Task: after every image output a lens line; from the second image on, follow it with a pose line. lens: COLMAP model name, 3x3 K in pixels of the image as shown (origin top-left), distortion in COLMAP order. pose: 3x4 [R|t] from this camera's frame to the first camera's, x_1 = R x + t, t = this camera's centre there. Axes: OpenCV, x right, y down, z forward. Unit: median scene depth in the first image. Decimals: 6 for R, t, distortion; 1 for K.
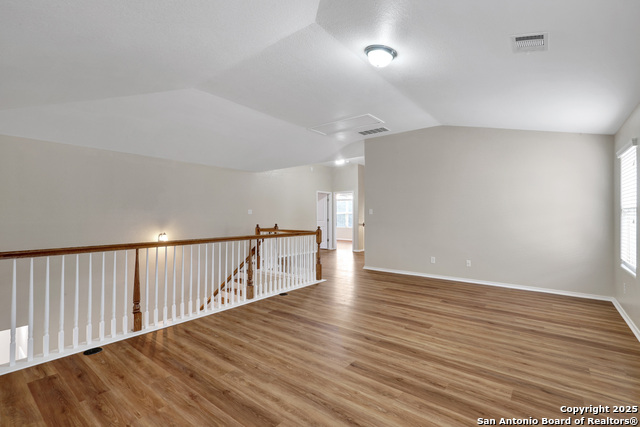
lens RADIAL K [[292.9, 0, 319.9], [0, 292.9, 213.2], [0, 0, 1]] dist [-0.000427, 0.000798]
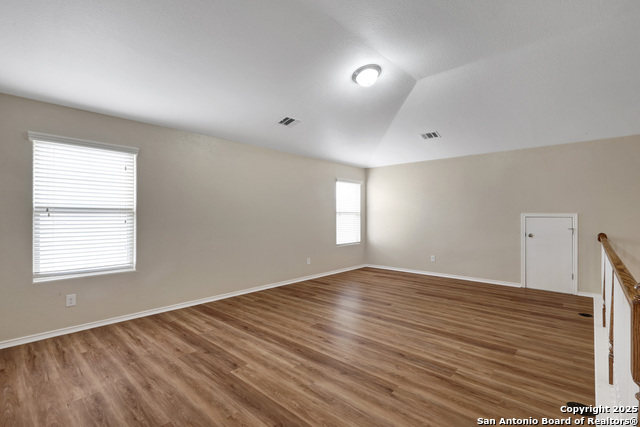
lens RADIAL K [[292.9, 0, 320.4], [0, 292.9, 215.6], [0, 0, 1]] dist [-0.000427, 0.000798]
pose [[-0.997421, -0.001117, 0.071770, 0.295007], [-0.001944, 0.999932, -0.011455, 0.024862], [-0.071752, -0.011565, -0.997355, 2.067045]]
